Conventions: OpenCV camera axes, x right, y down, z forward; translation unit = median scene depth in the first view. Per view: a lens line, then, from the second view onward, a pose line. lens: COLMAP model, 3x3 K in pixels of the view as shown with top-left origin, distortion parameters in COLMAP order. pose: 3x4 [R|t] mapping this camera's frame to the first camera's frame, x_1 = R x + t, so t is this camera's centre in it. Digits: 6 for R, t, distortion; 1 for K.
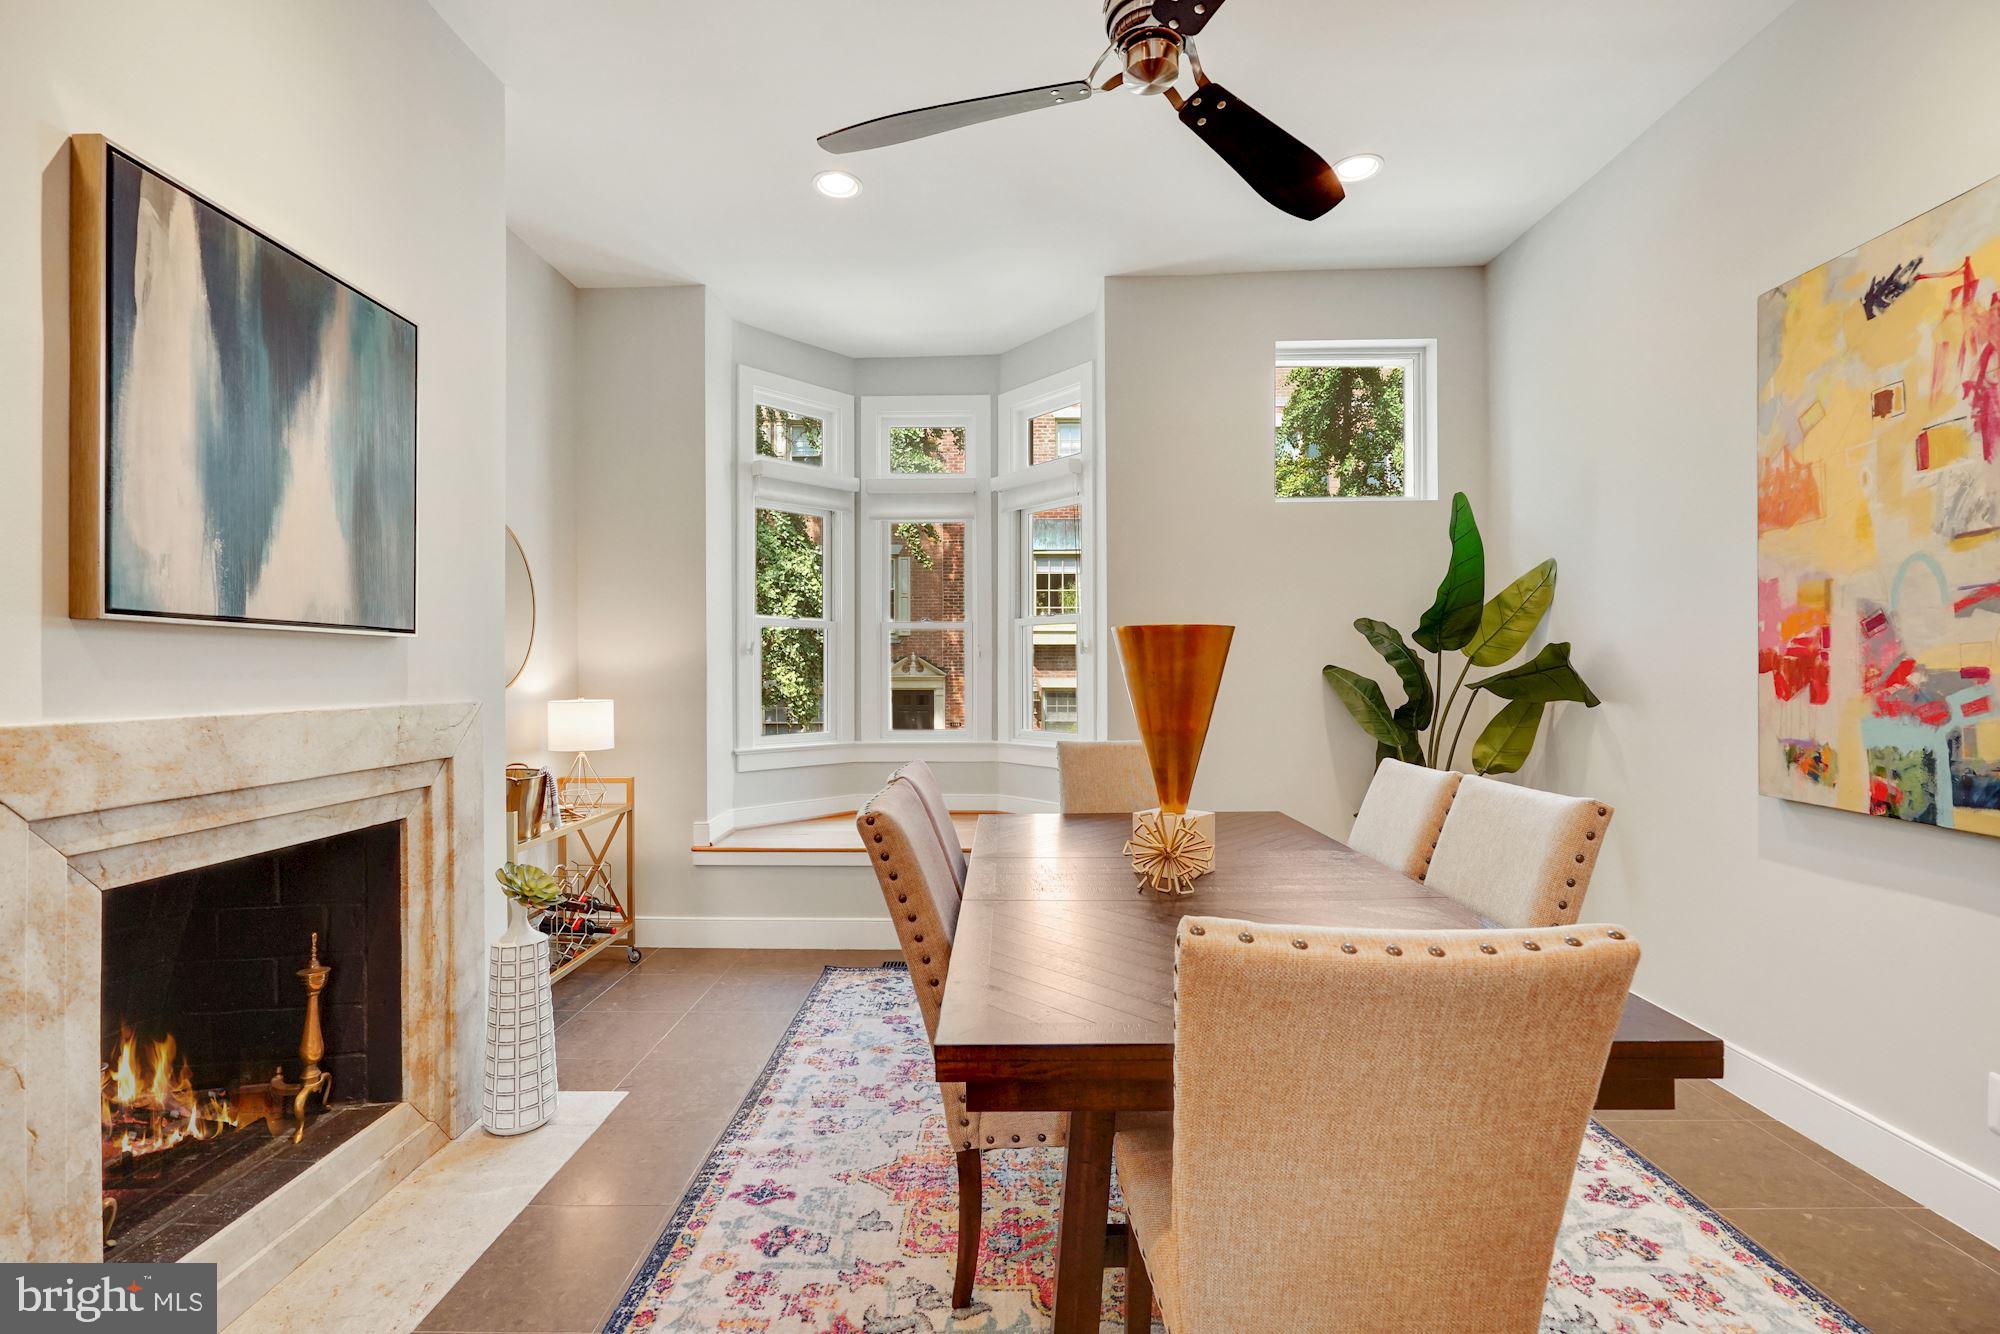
lens RADIAL K [[912.8, 0, 996.8], [0, 912.8, 663.5], [0, 0, 1]] dist [0.000078, 0.000750]
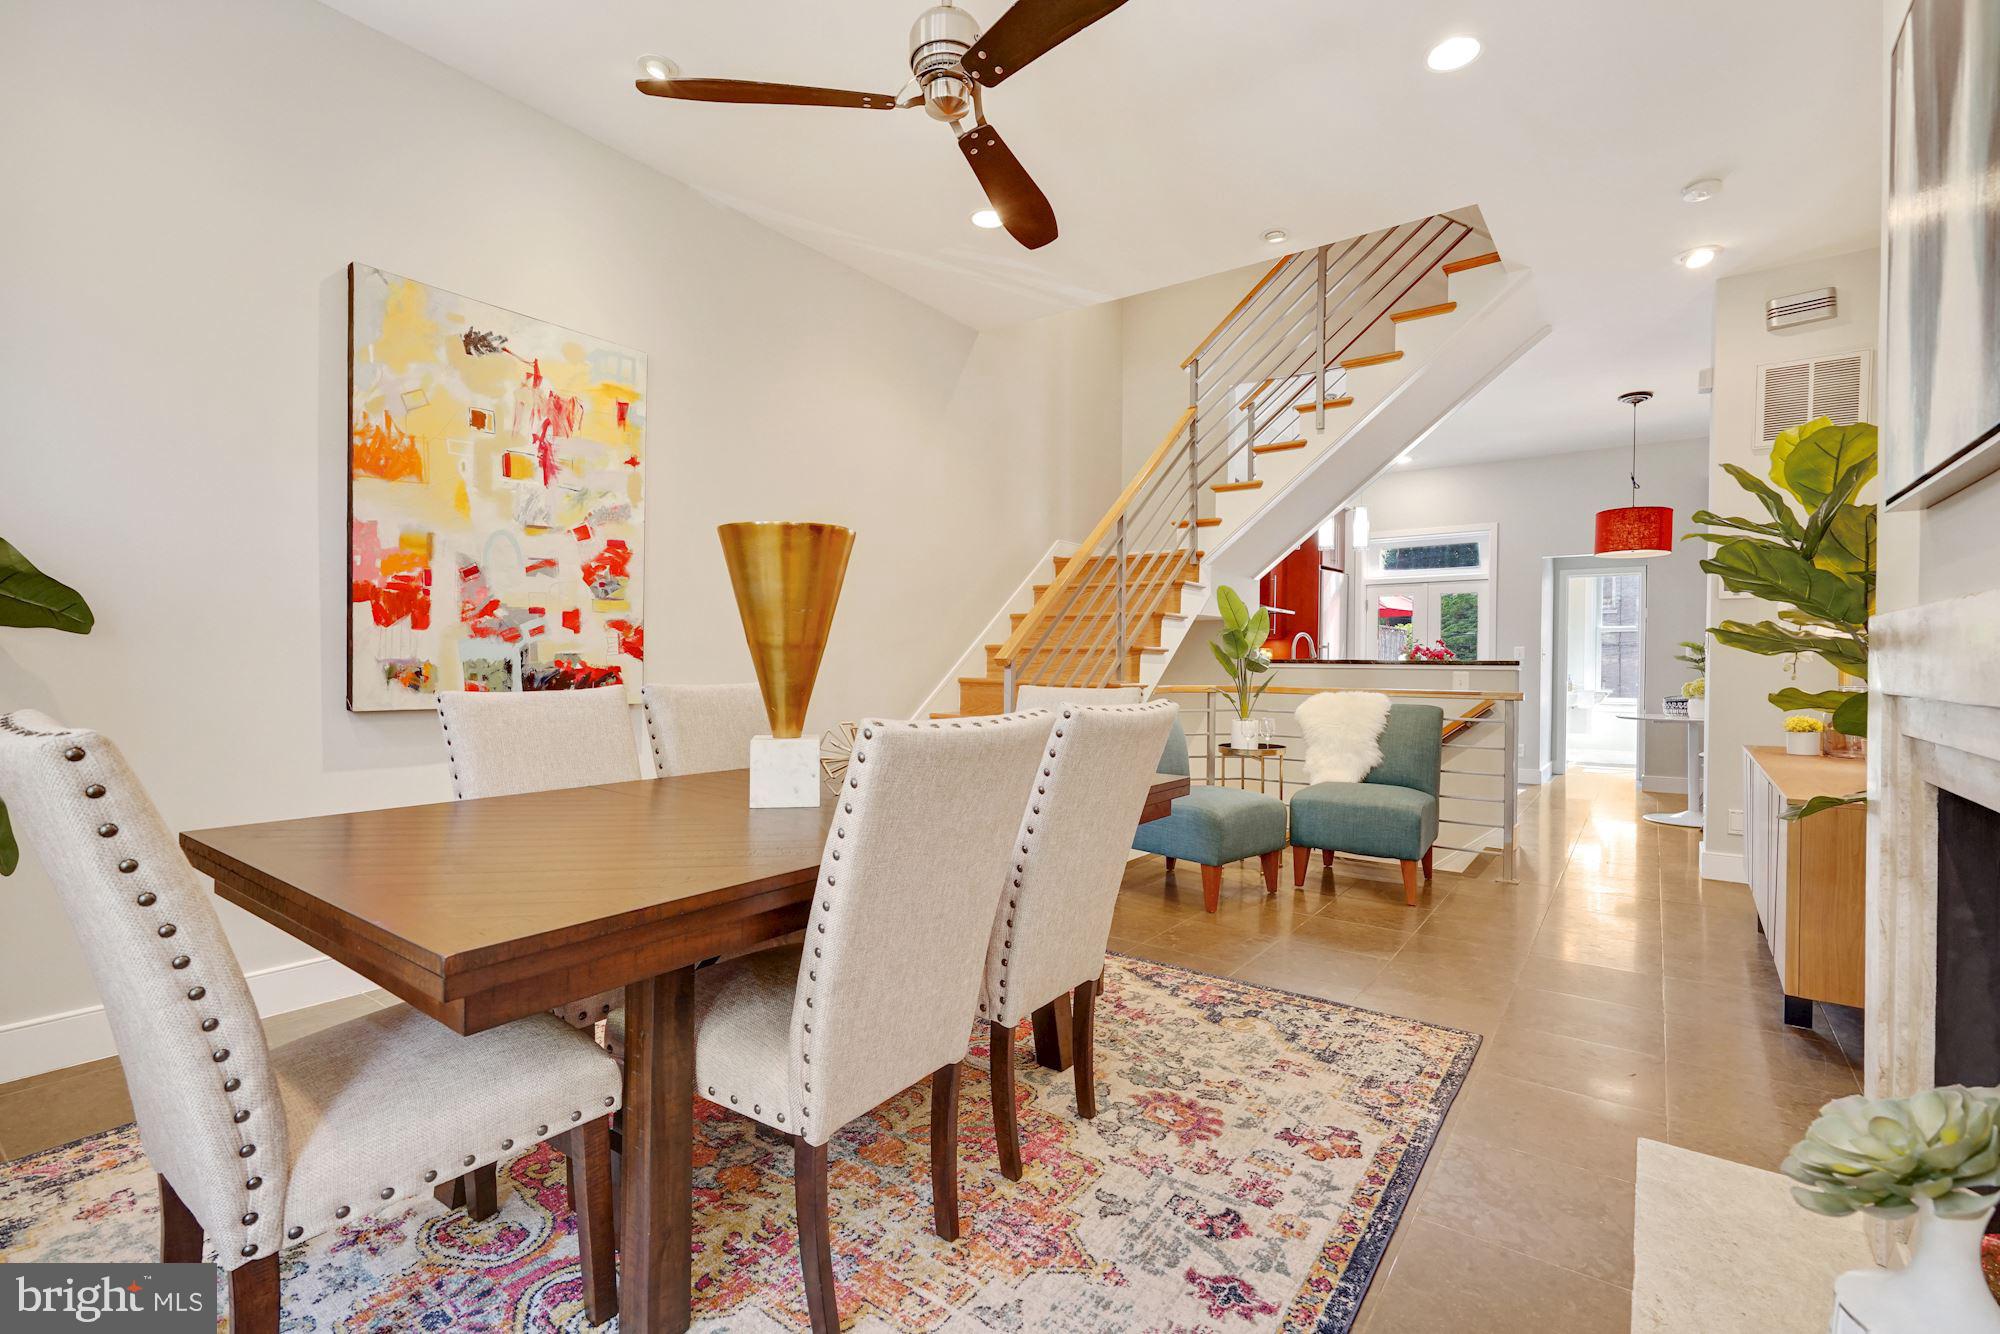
lens RADIAL K [[912.8, 0, 988.9], [0, 912.8, 673.8], [0, 0, 1]] dist [0.000078, 0.000750]
pose [[-0.818171, -0.010757, 0.574874, -0.524090], [-0.009763, 0.999941, 0.004816, 0.101505], [-0.574892, -0.001672, -0.818228, 1.747941]]
